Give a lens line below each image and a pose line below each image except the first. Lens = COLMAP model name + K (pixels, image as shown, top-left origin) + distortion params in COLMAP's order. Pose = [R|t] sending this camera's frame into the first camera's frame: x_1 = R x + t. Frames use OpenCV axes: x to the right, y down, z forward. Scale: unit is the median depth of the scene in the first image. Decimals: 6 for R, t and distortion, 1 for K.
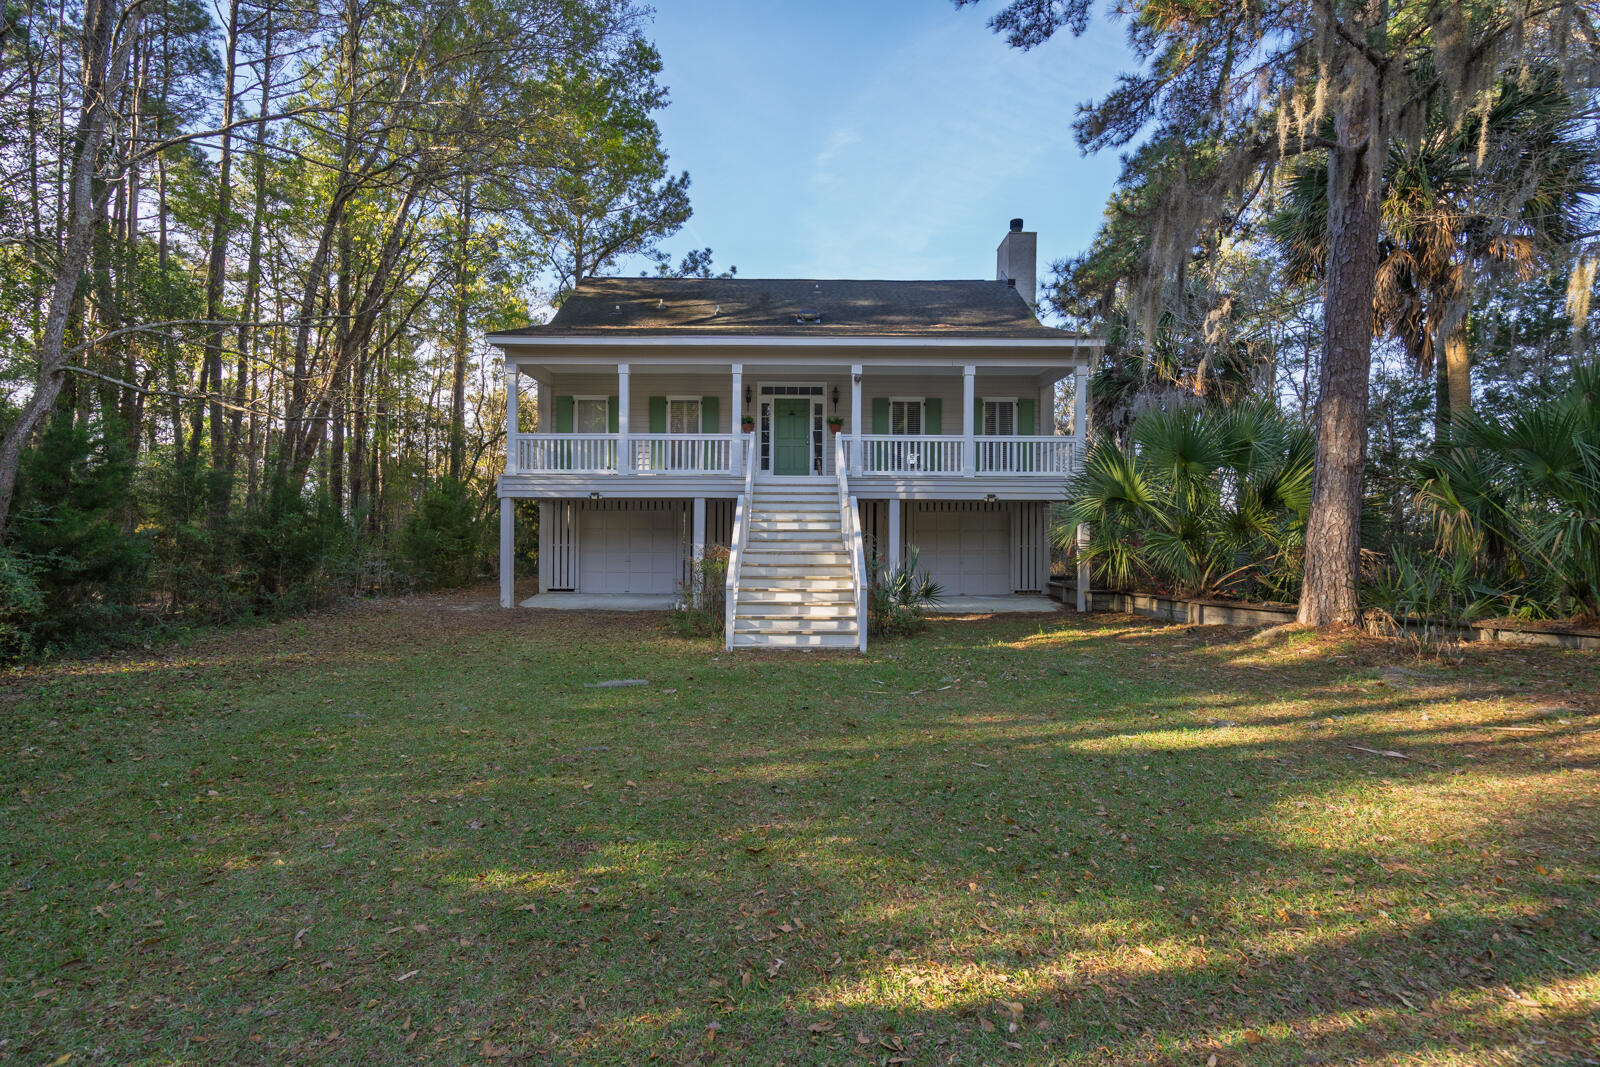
lens RADIAL K [[813.5, 0, 798.9], [0, 813.5, 526.0], [0, 0, 1]] dist [-0.007490, -0.000258]
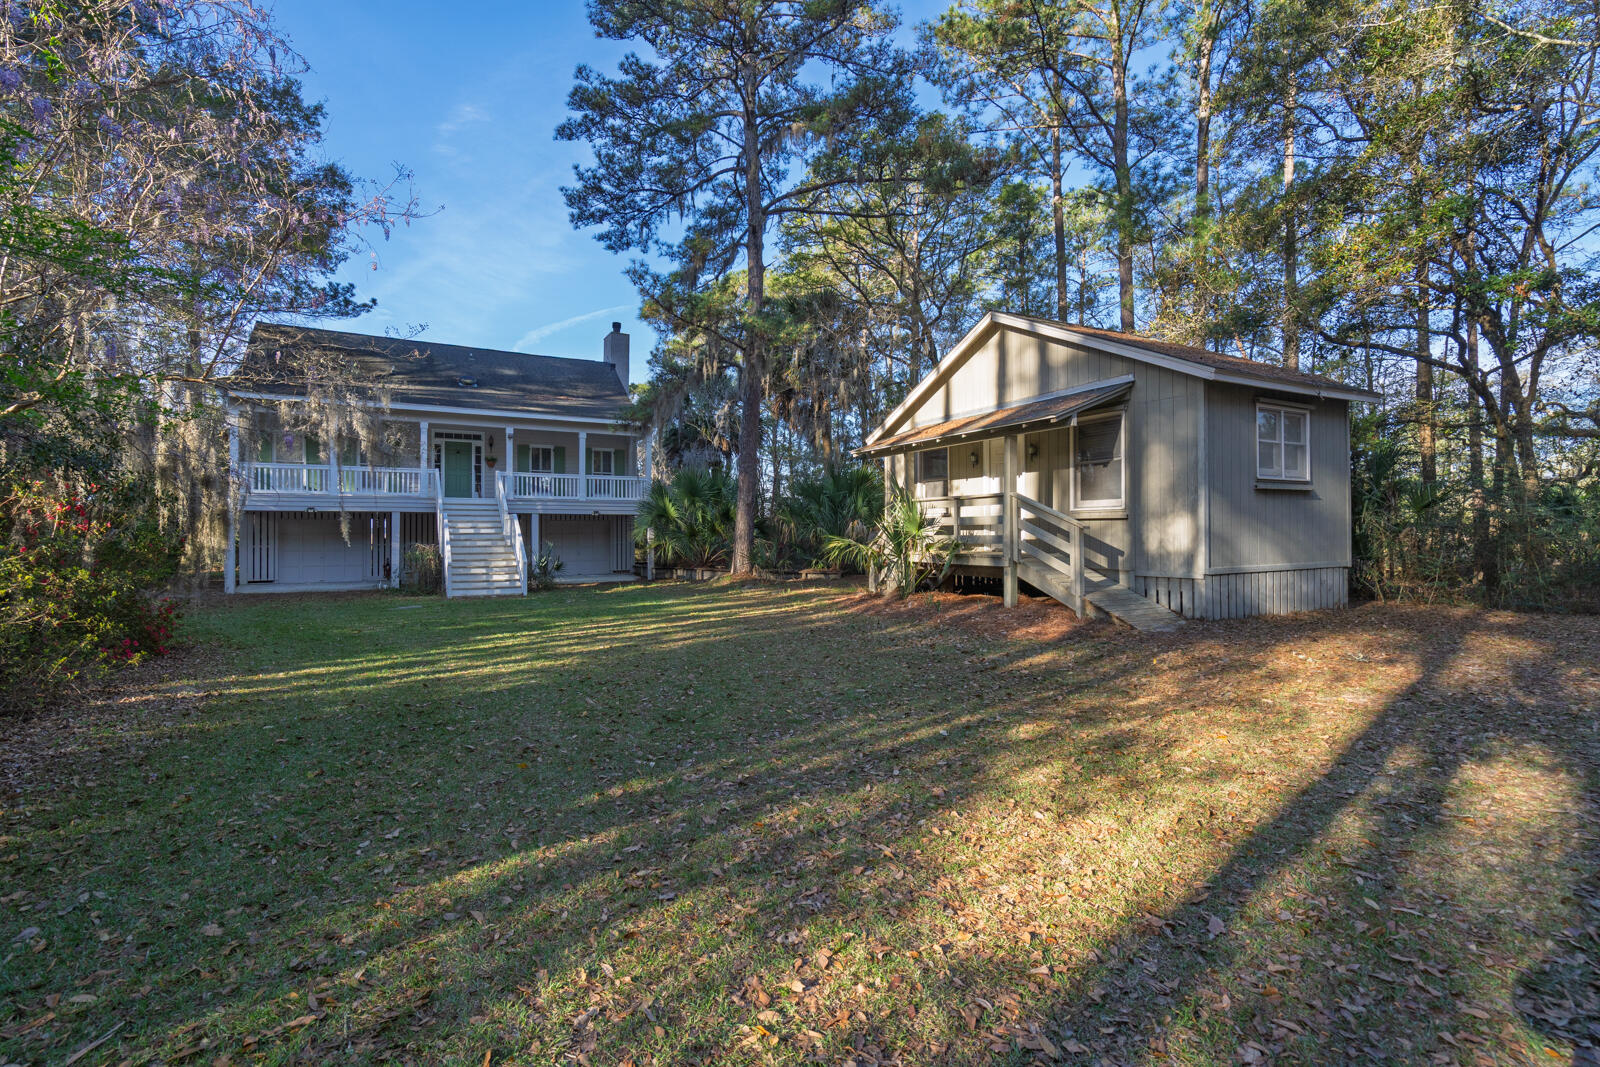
lens RADIAL K [[813.5, 0, 799.1], [0, 813.5, 525.9], [0, 0, 1]] dist [-0.007490, -0.000258]
pose [[0.898105, -0.002268, 0.439775, -0.116661], [0.004189, 0.999985, -0.003396, -0.001458], [-0.439761, 0.004892, 0.898102, -0.646879]]
